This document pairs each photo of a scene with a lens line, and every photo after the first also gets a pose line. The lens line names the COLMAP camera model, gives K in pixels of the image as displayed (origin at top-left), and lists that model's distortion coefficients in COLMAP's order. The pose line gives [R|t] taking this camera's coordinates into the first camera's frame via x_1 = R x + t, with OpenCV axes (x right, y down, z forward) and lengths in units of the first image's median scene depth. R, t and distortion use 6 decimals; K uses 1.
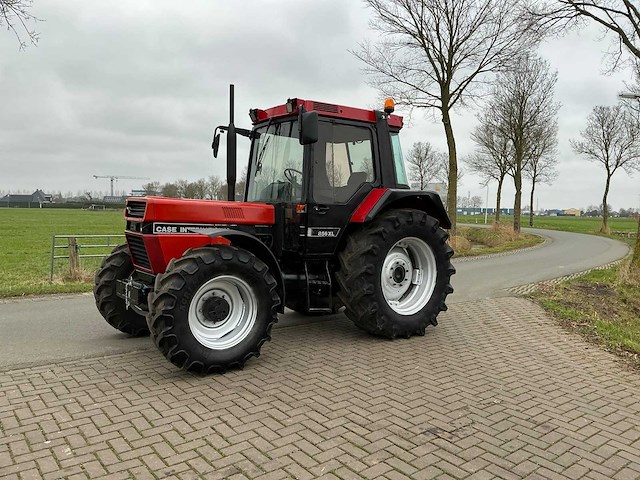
lens RADIAL K [[534.0, 0, 318.9], [0, 534.0, 239.1], [0, 0, 1]] dist [0.065640, -0.139292]
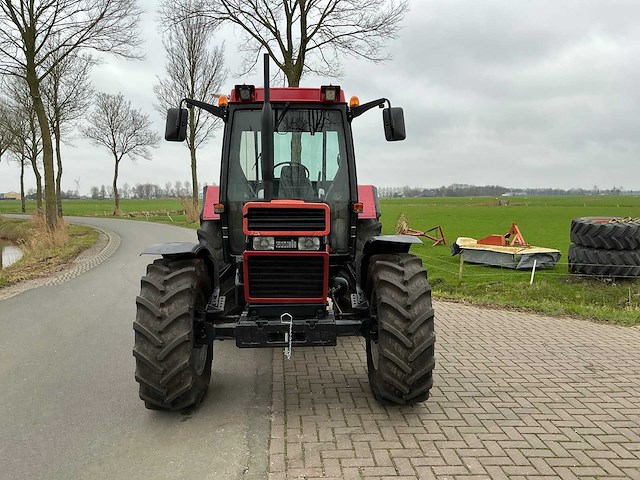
lens RADIAL K [[534.0, 0, 322.0], [0, 534.0, 242.3], [0, 0, 1]] dist [0.065640, -0.139292]
pose [[0.550785, -0.096450, 0.829056, -0.131033], [0.064271, 0.995253, 0.073086, -0.010502], [-0.832169, 0.013030, 0.554369, 0.079475]]
